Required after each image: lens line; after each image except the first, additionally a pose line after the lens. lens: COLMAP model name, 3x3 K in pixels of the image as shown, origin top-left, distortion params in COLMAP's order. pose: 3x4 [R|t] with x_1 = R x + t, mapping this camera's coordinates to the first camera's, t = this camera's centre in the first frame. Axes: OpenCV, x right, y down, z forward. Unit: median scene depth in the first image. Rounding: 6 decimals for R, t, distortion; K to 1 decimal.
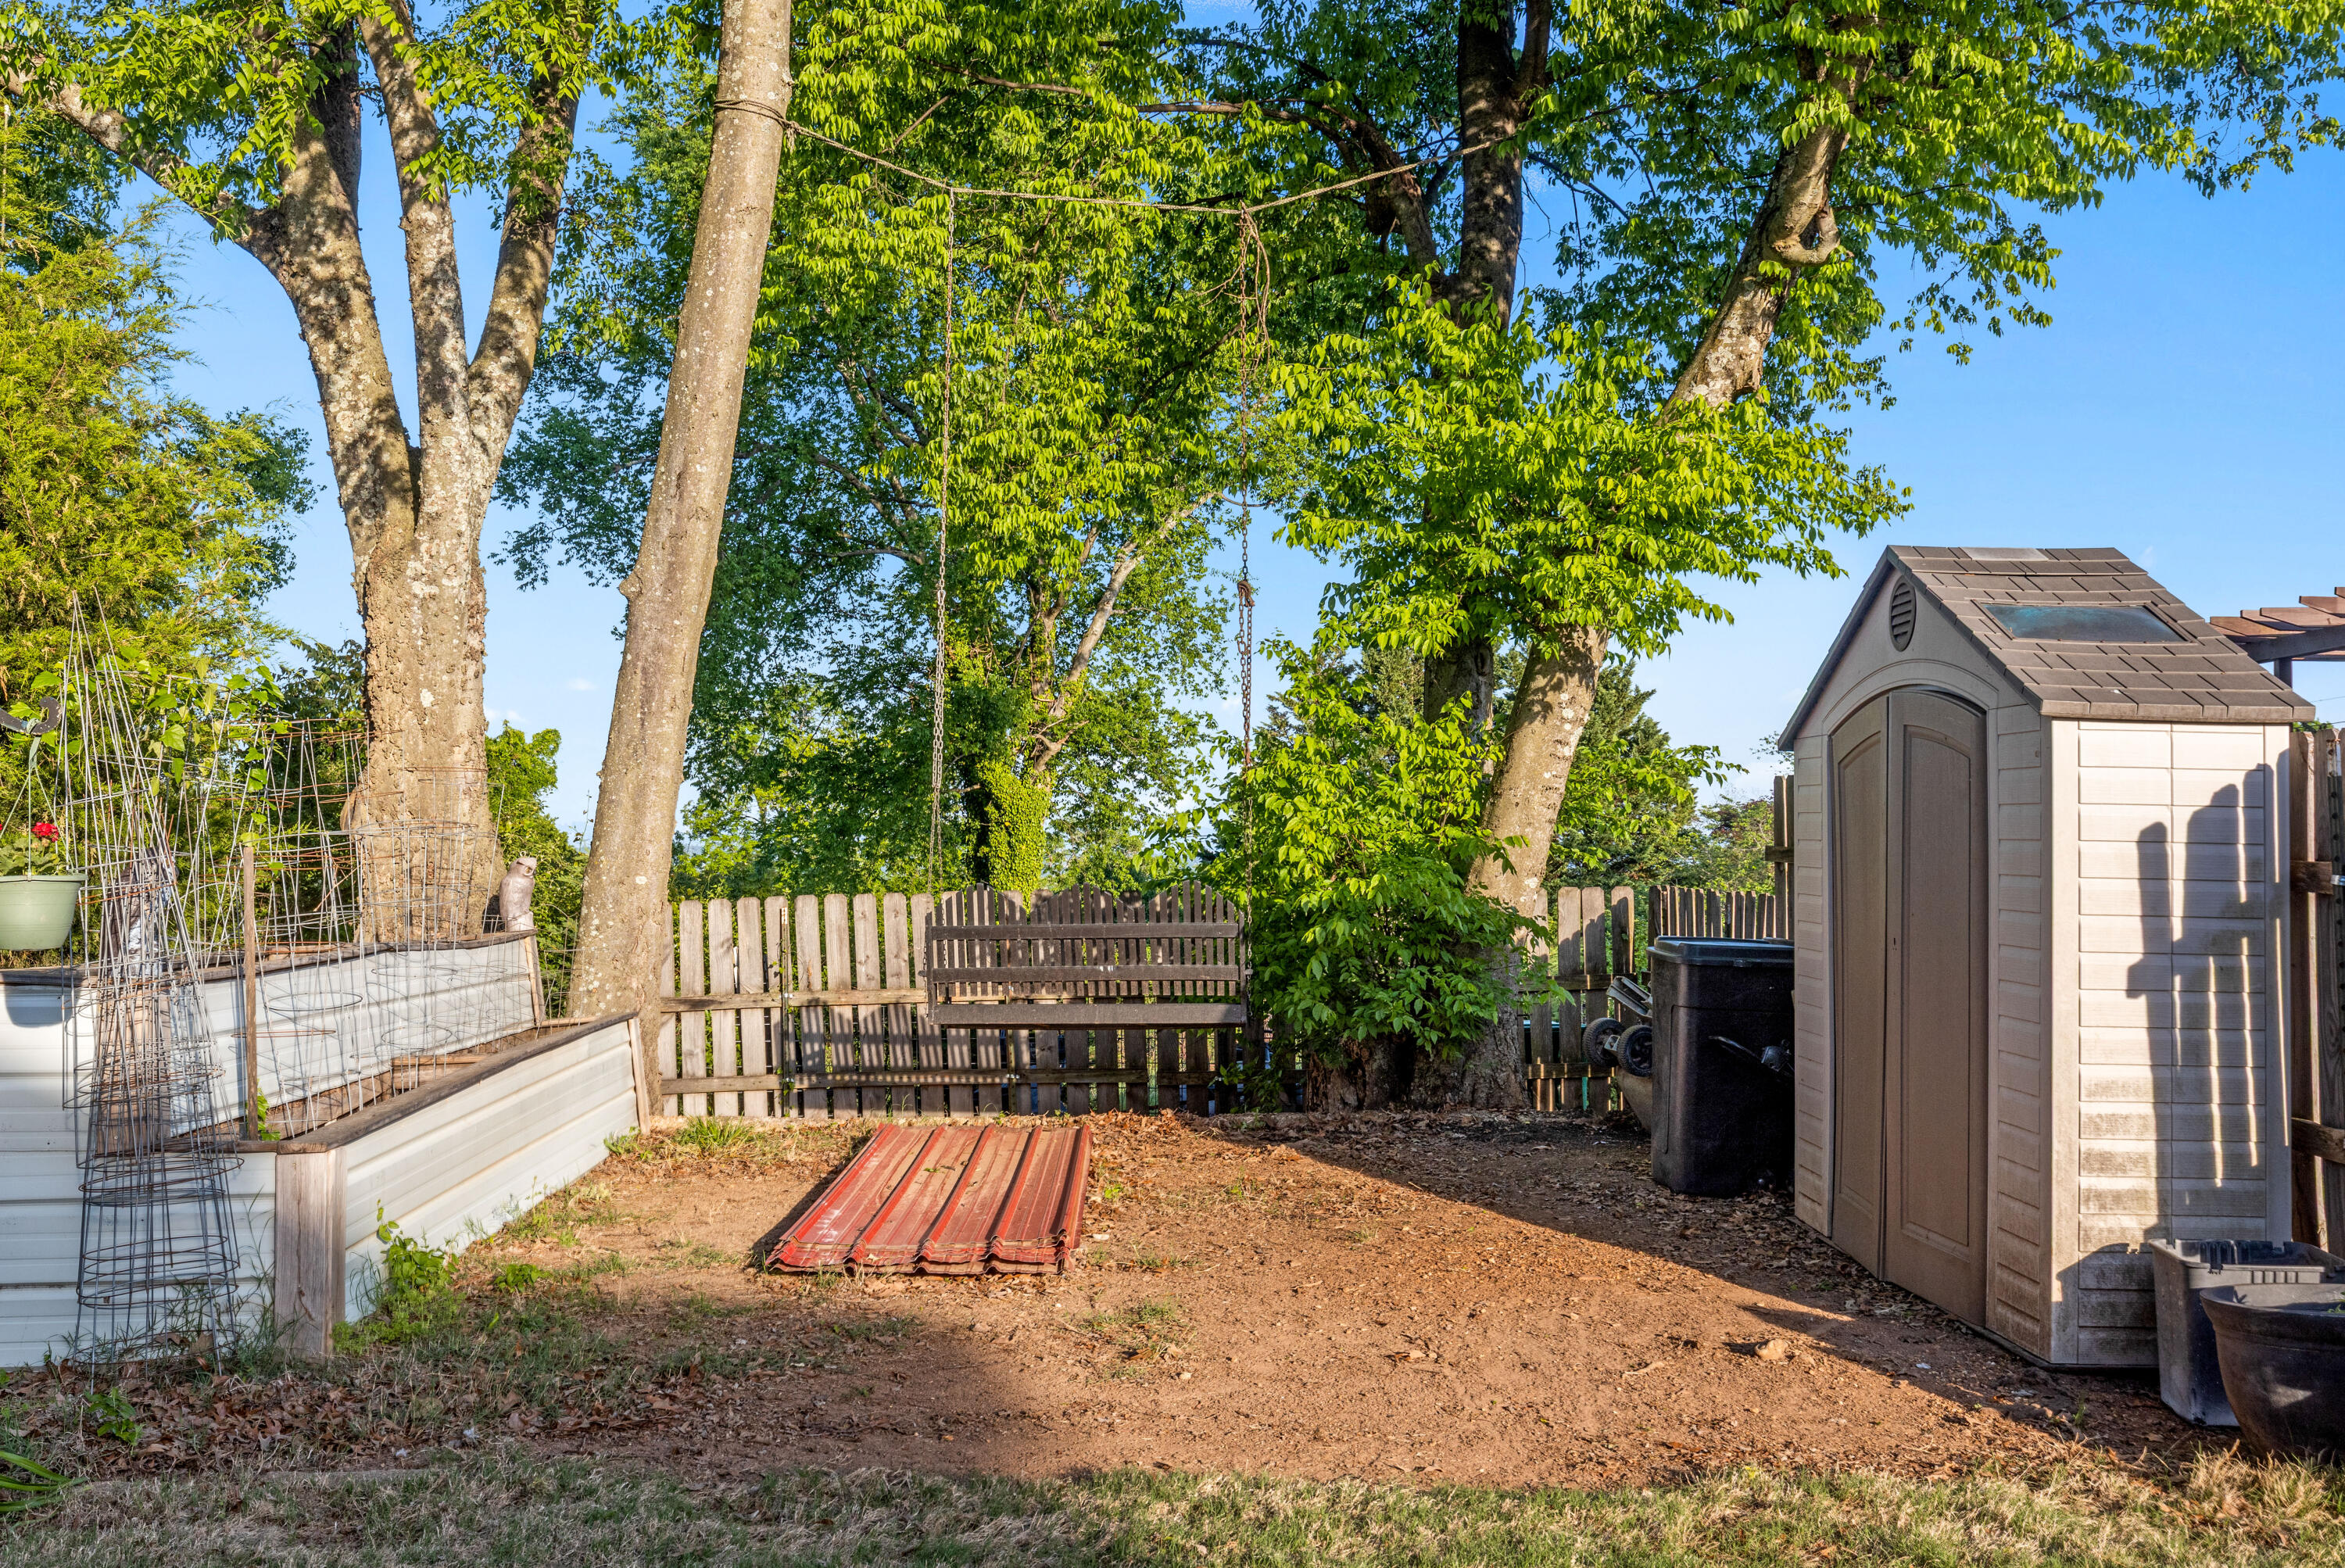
lens RADIAL K [[2216.7, 0, 1172.5], [0, 2216.7, 784.0], [0, 0, 1]] dist [-0.013477, -0.005852]
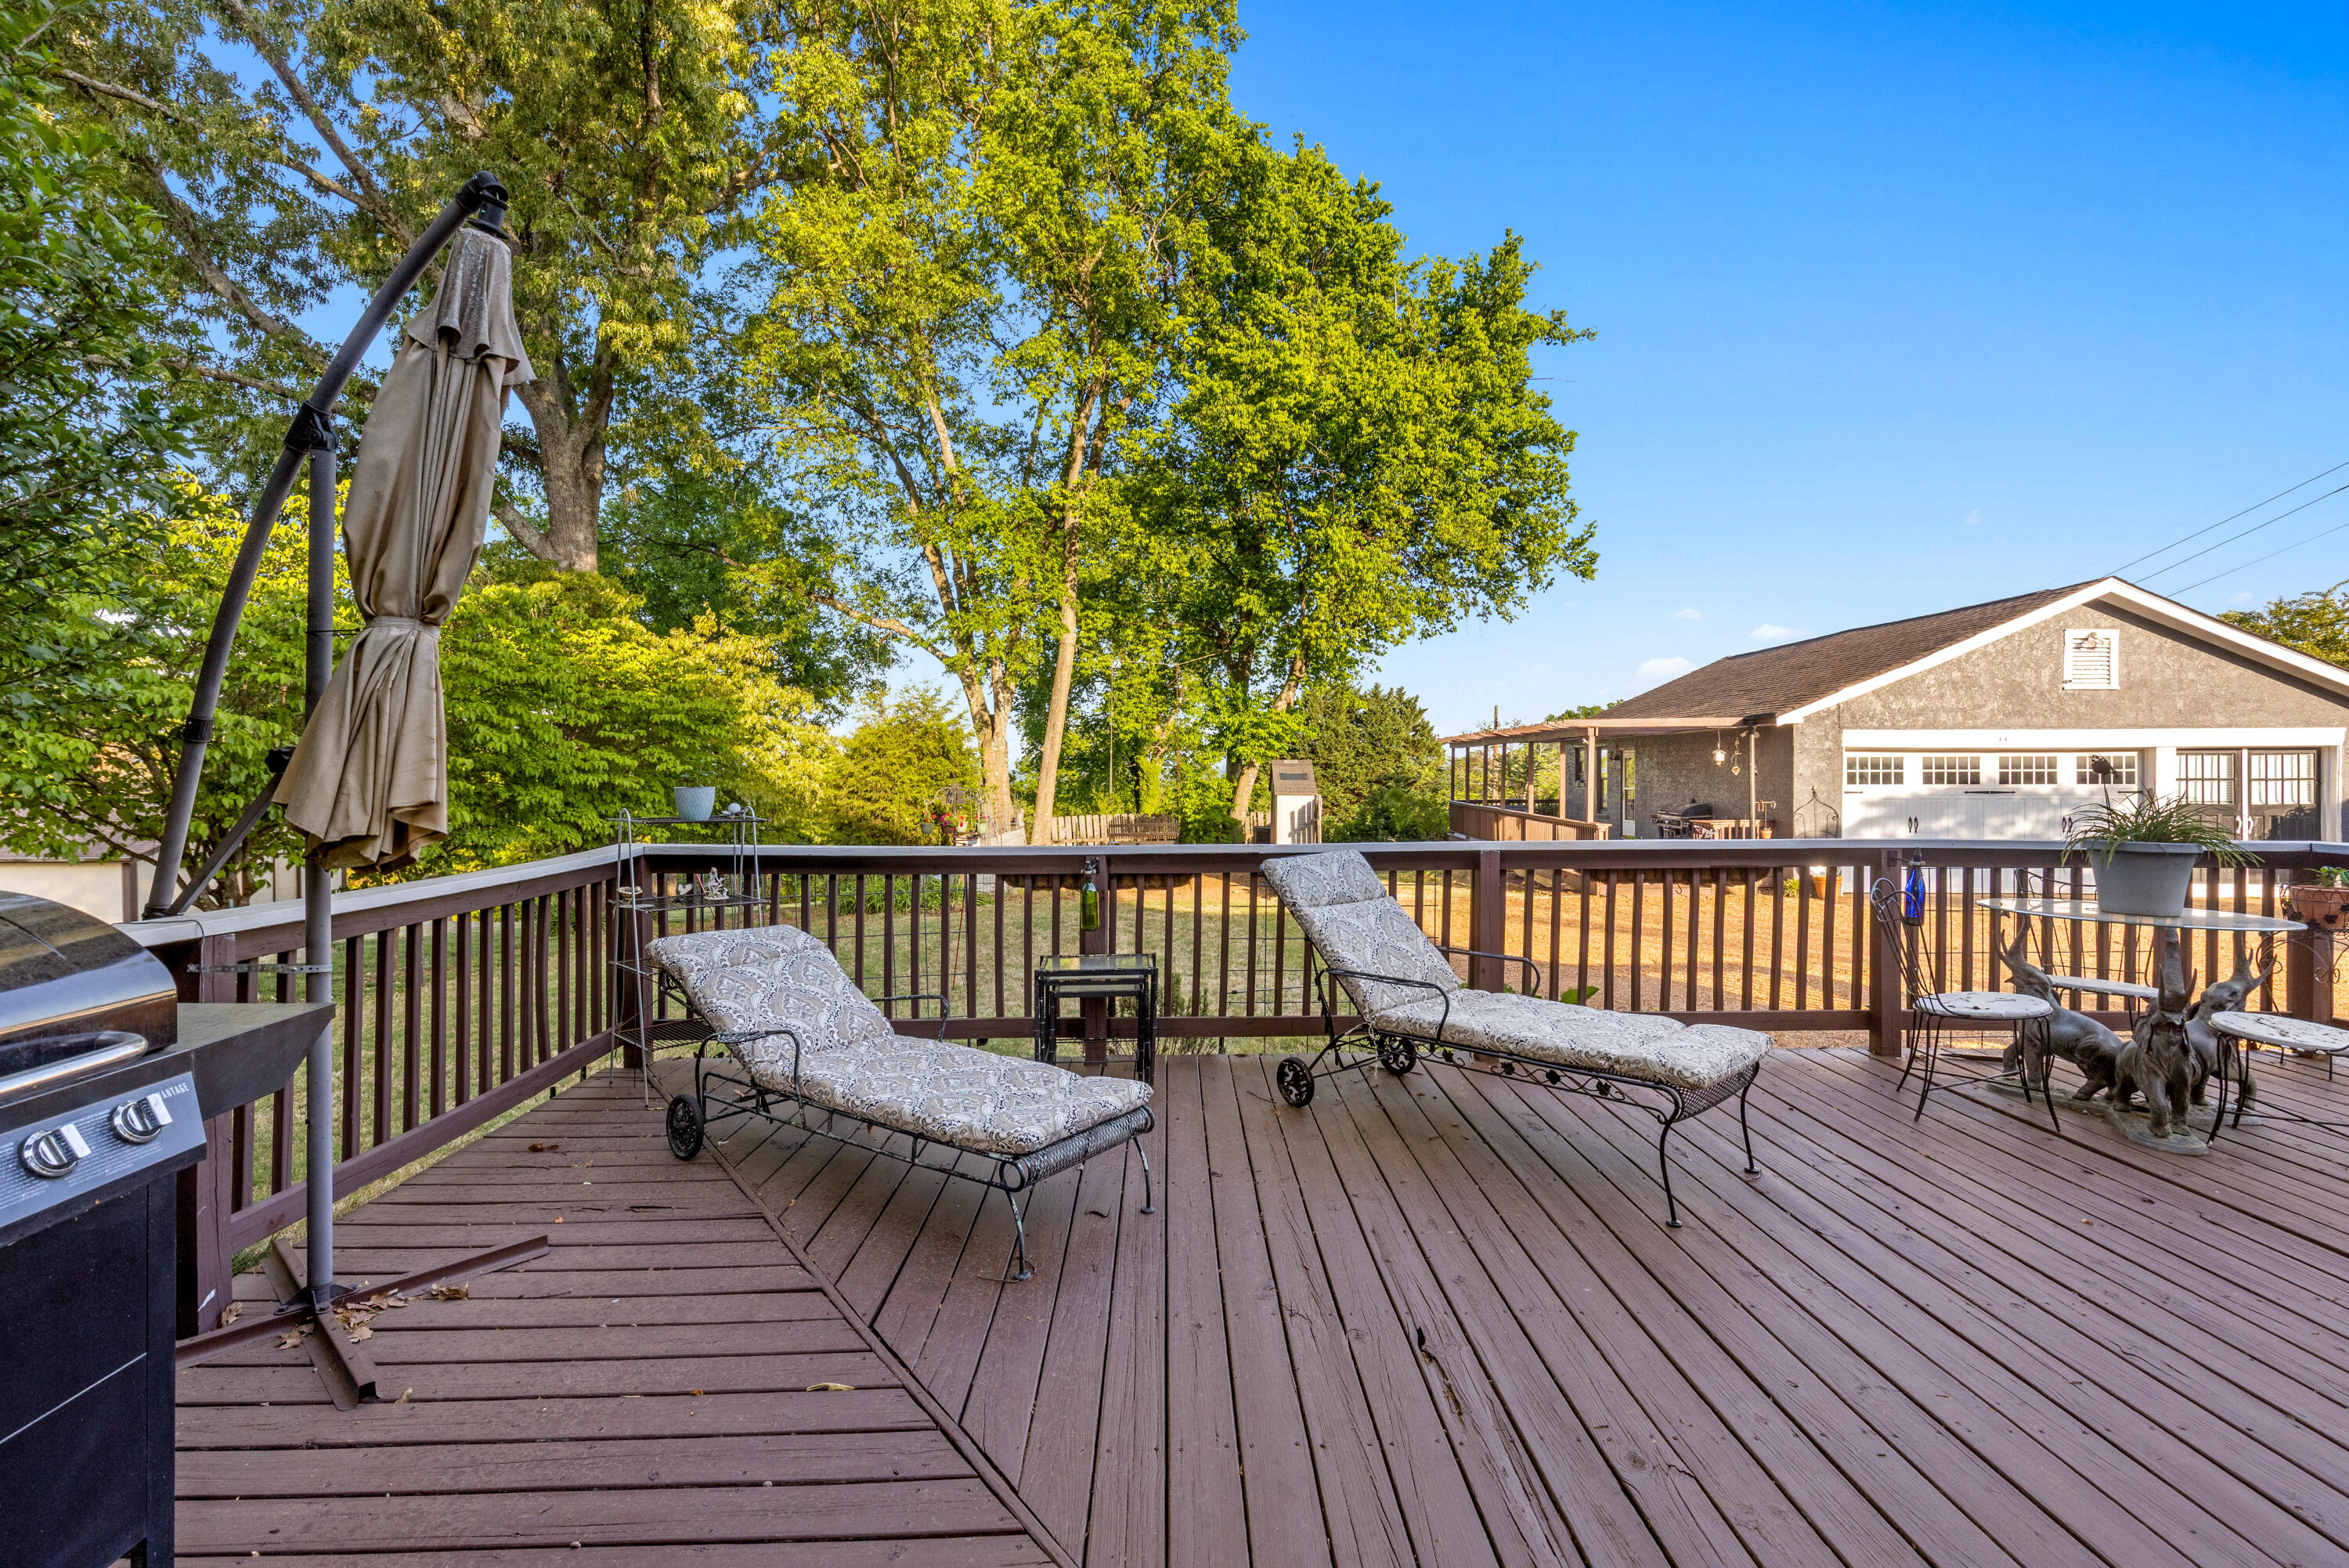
lens RADIAL K [[1081.9, 0, 1174.5], [0, 1081.9, 784.0], [0, 0, 1]] dist [0.000188, -0.000002]
pose [[0.997904, -0.011979, -0.063590, 0.049074], [0.014701, 0.998988, 0.042499, -0.032979], [0.063017, -0.043345, 0.997071, -0.358664]]
